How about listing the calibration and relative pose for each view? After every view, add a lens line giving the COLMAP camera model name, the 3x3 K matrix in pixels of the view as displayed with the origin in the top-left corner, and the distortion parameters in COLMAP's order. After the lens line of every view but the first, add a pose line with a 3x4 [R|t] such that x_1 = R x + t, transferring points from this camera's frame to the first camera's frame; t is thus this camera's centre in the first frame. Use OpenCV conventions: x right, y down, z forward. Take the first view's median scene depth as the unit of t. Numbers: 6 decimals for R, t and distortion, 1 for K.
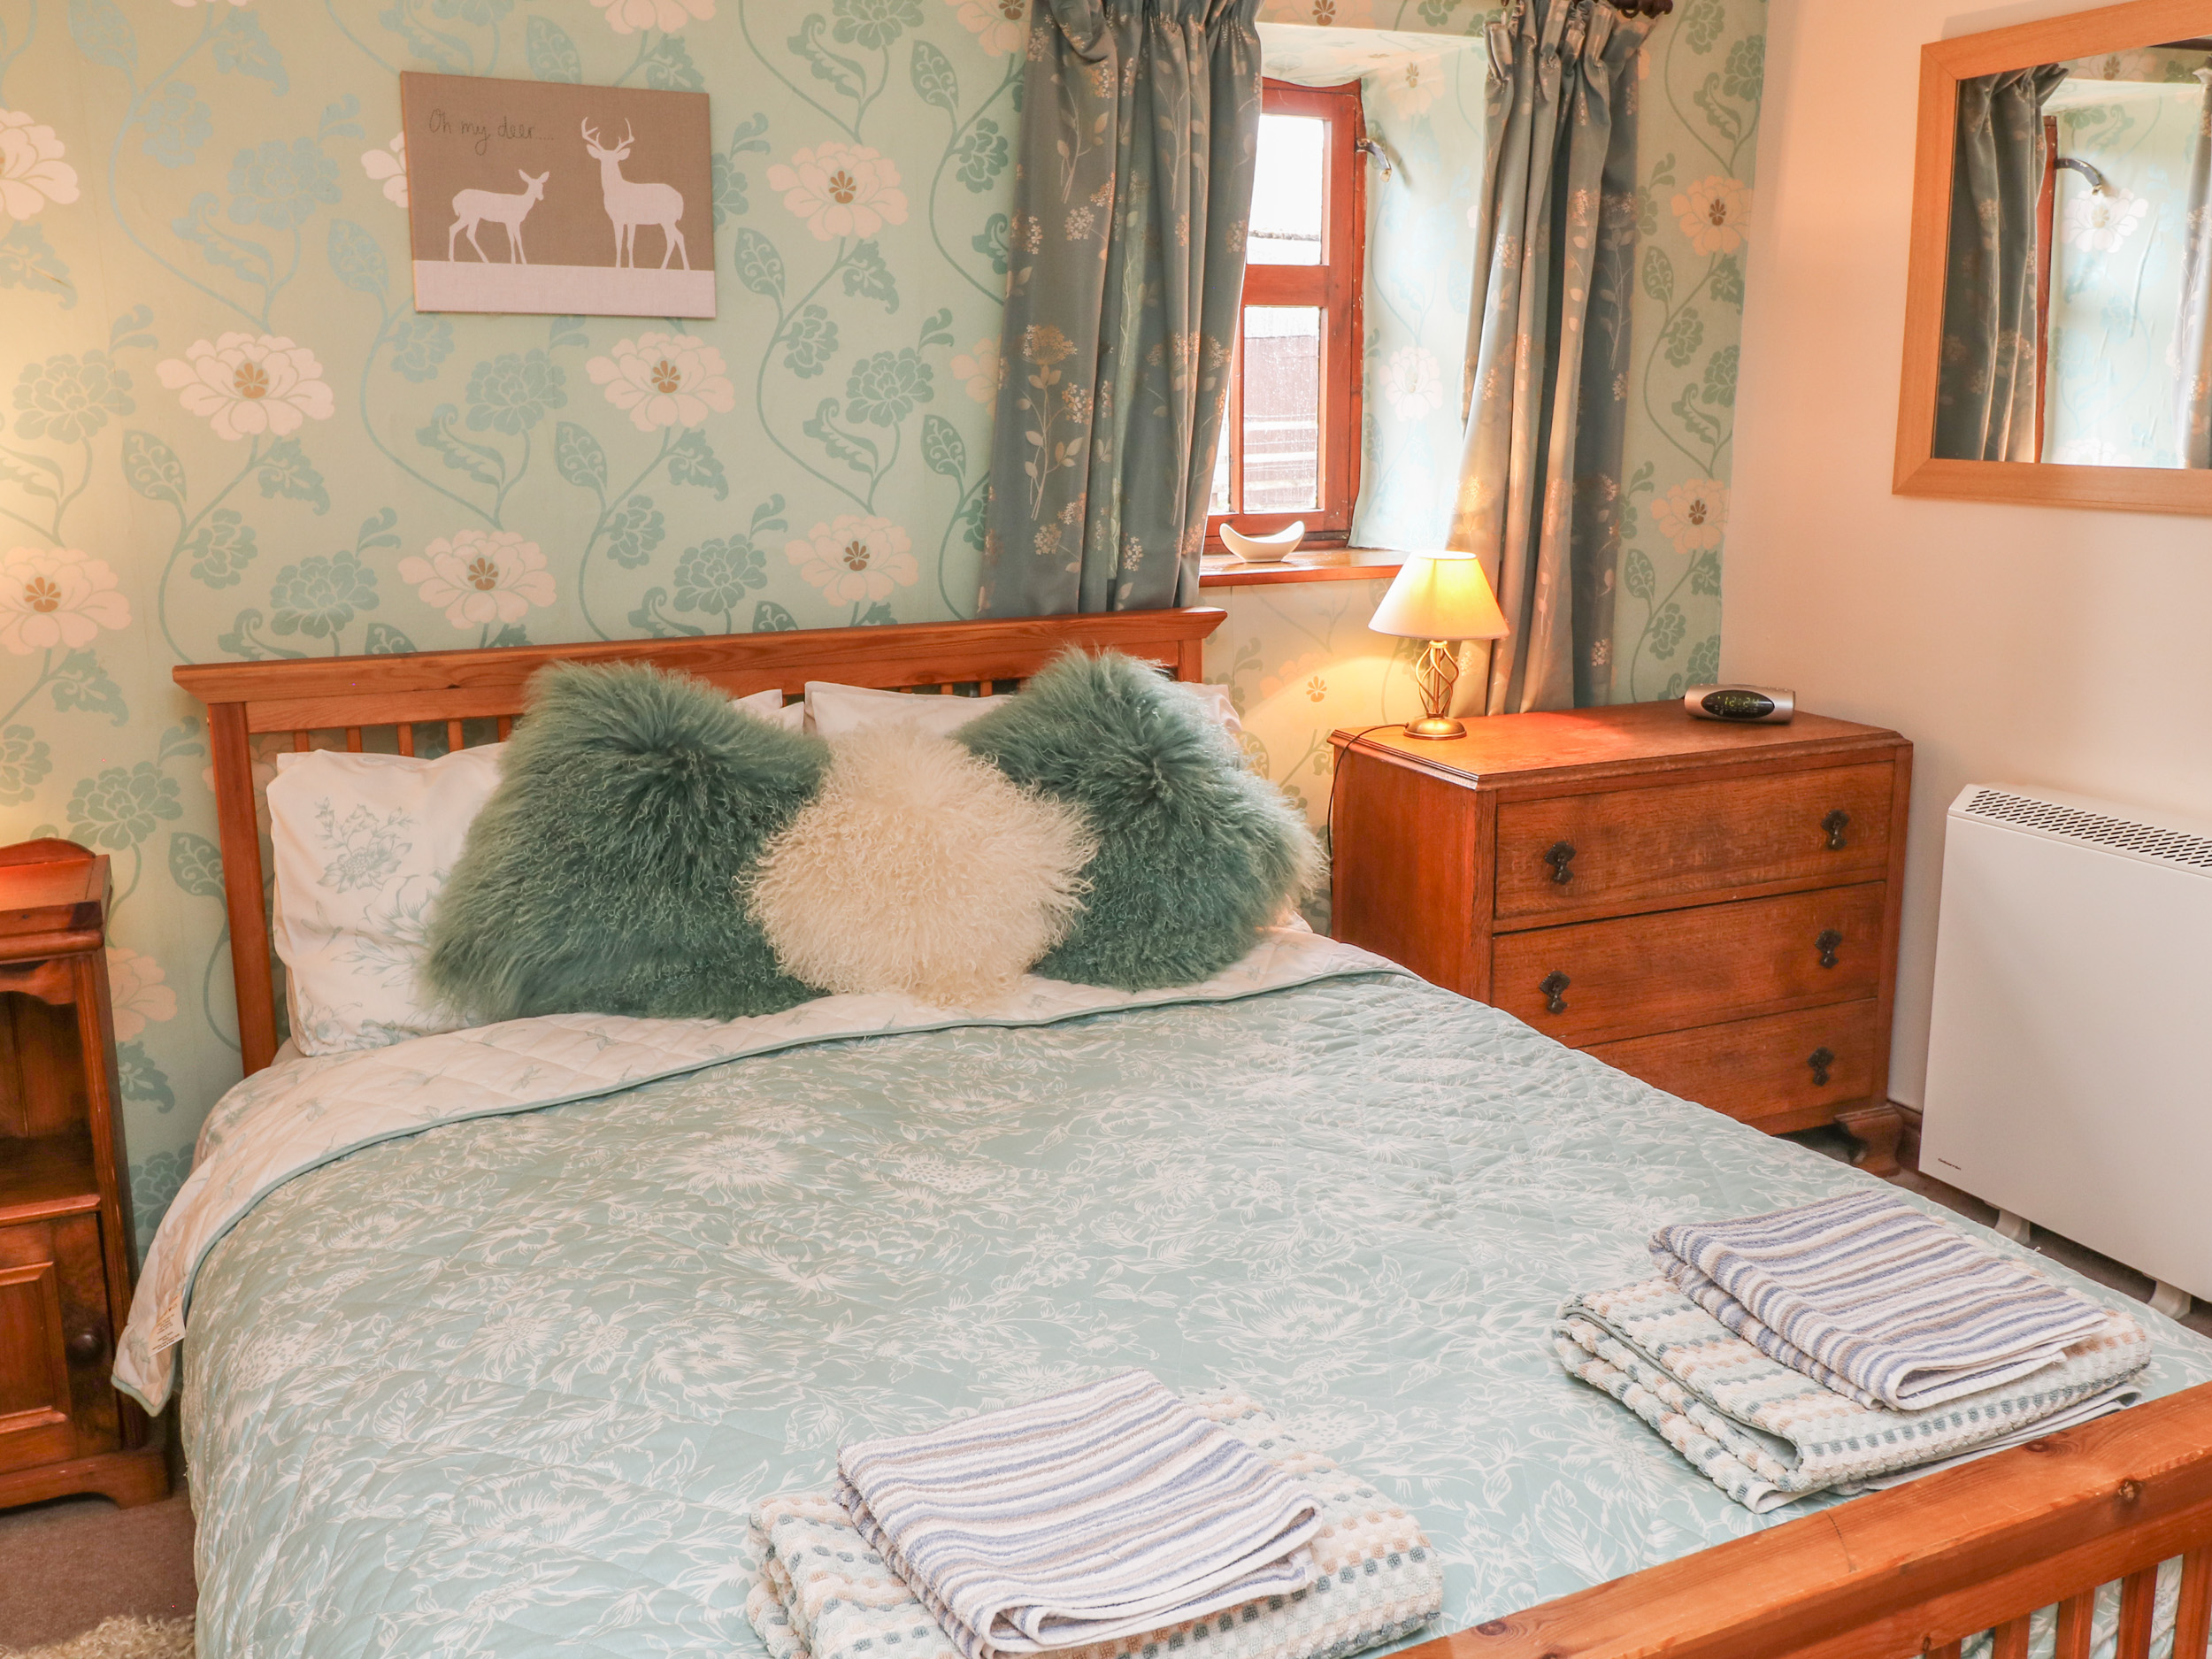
lens RADIAL K [[2093.4, 0, 1106.0], [0, 2093.4, 829.5], [0, 0, 1]] dist [0.012864, -0.008775]
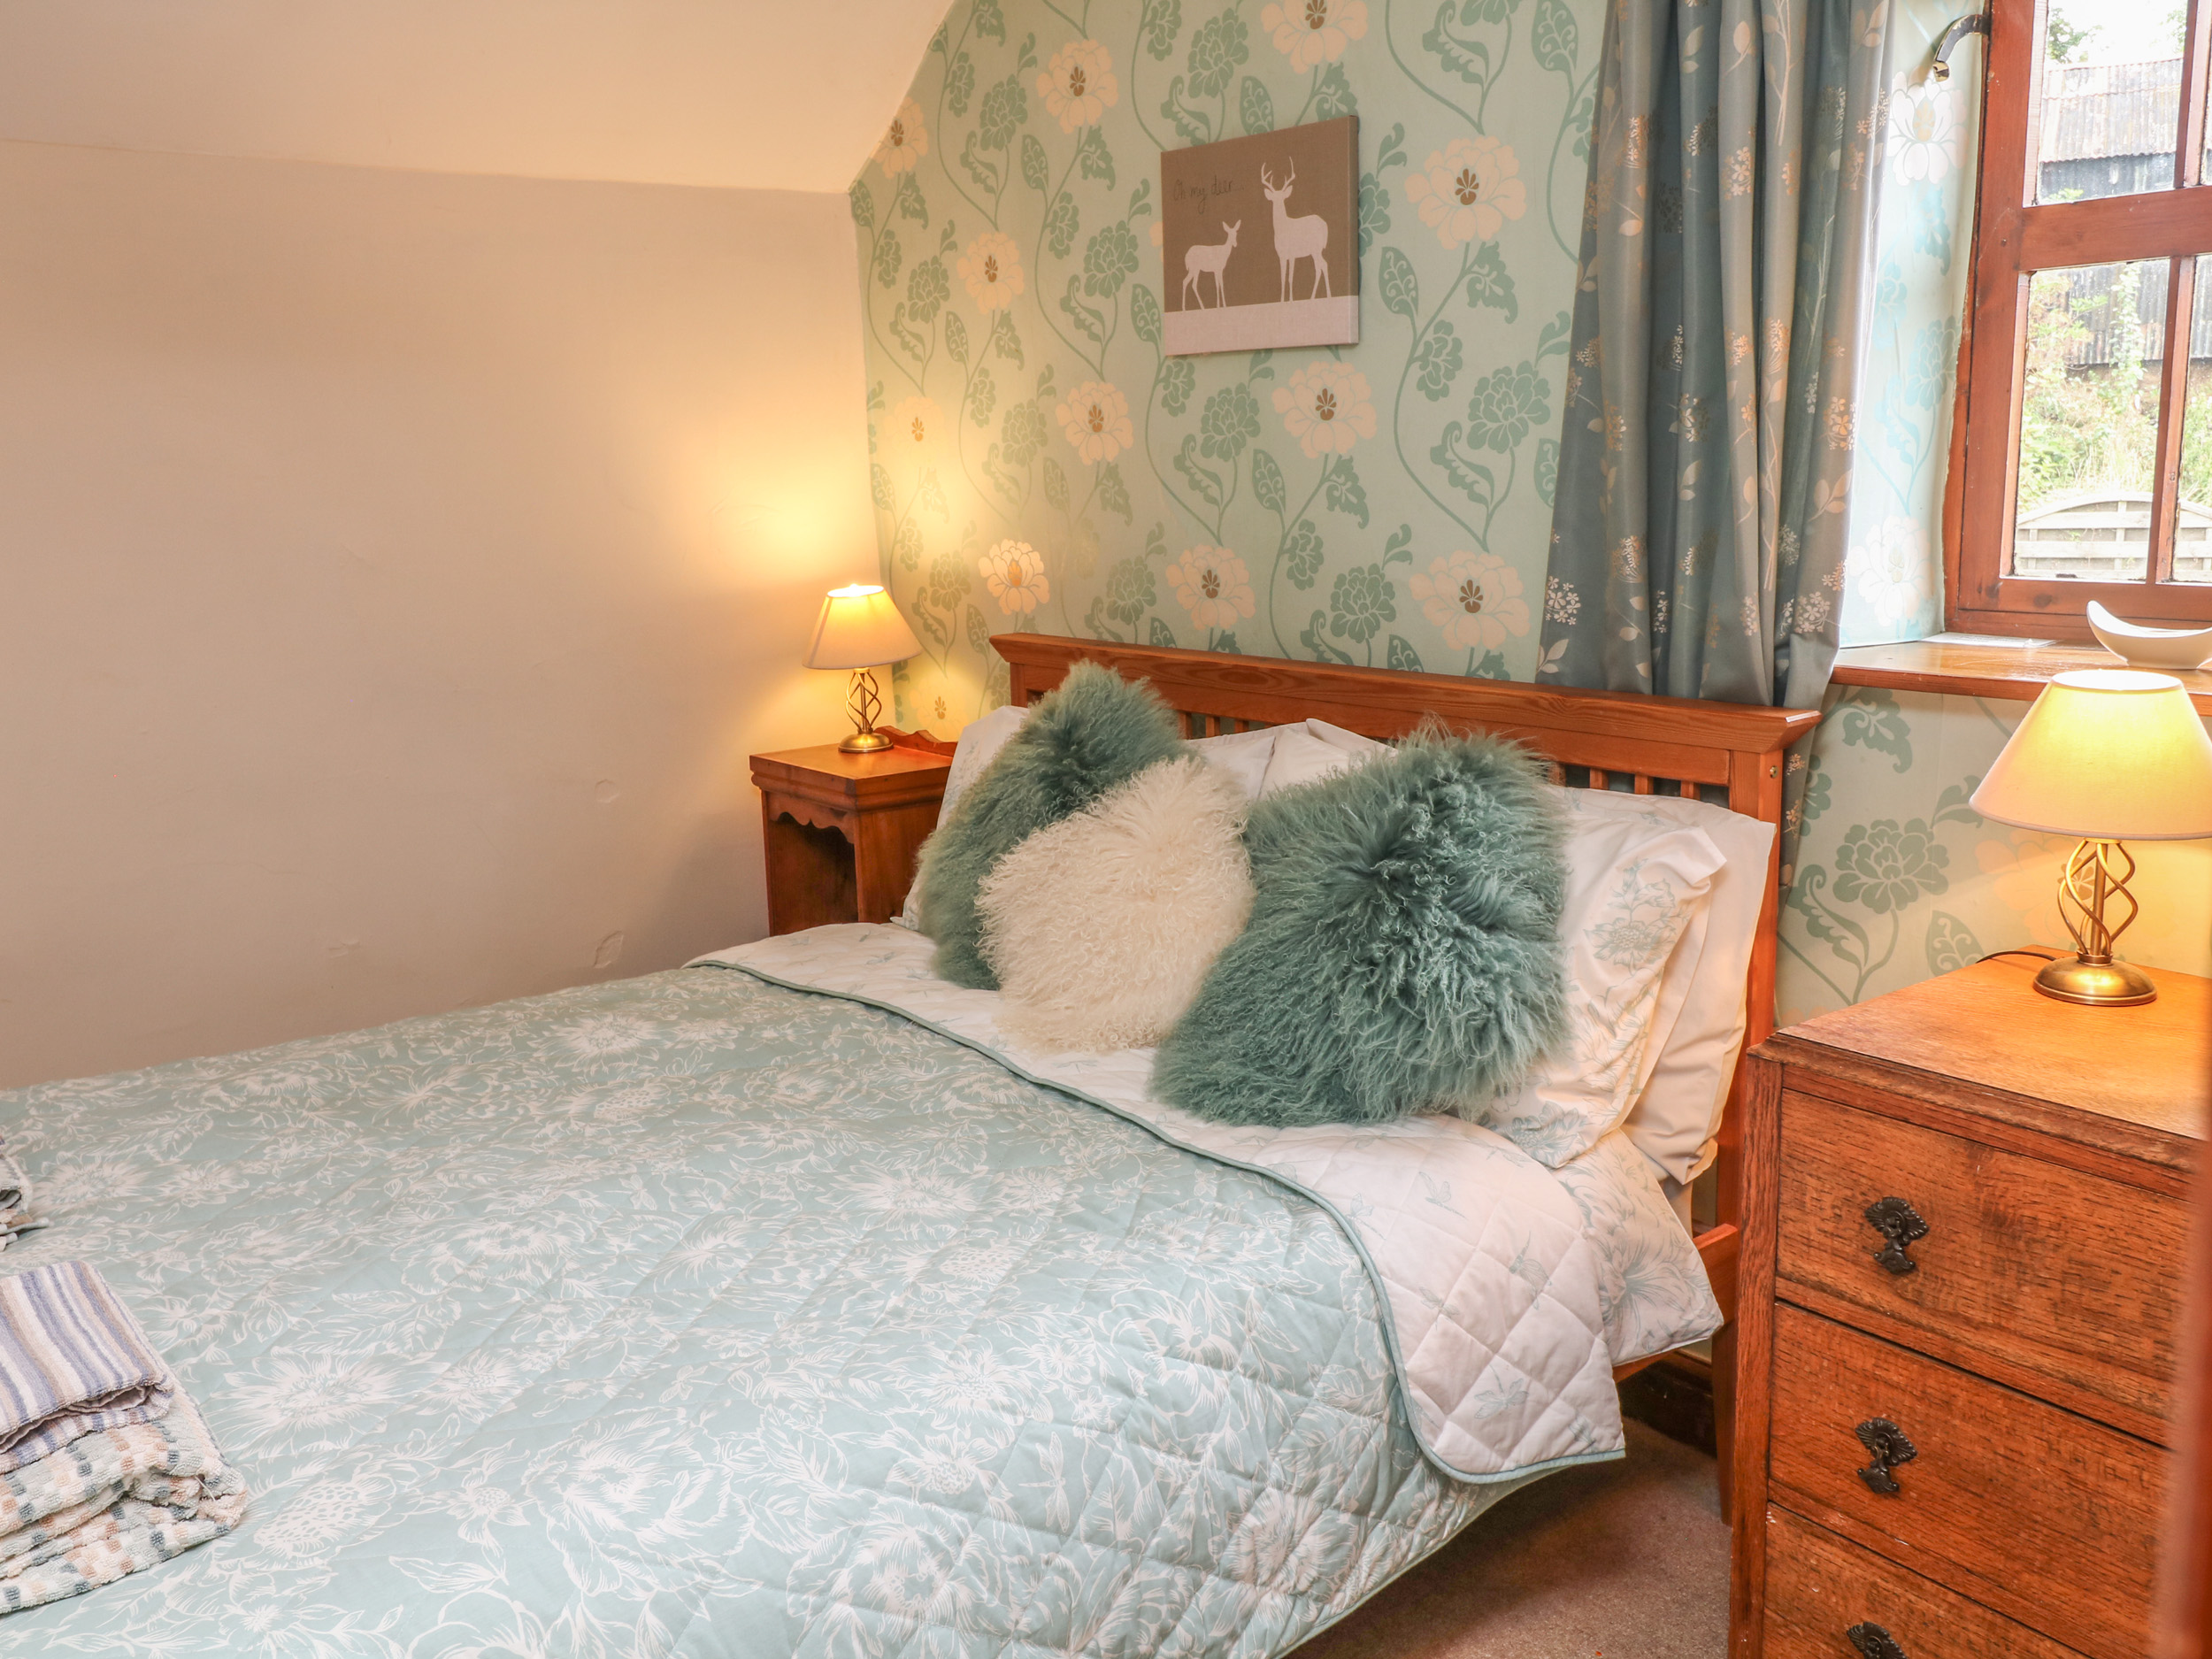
lens RADIAL K [[1938.4, 0, 1106.0], [0, 1938.4, 829.5], [0, 0, 1]] dist [-0.001750, 0.000018]
pose [[0.181873, 0.191959, -0.964403, 0.722849], [-0.173265, 0.971671, 0.160730, -0.150094], [0.967937, 0.137865, 0.209980, 0.736528]]
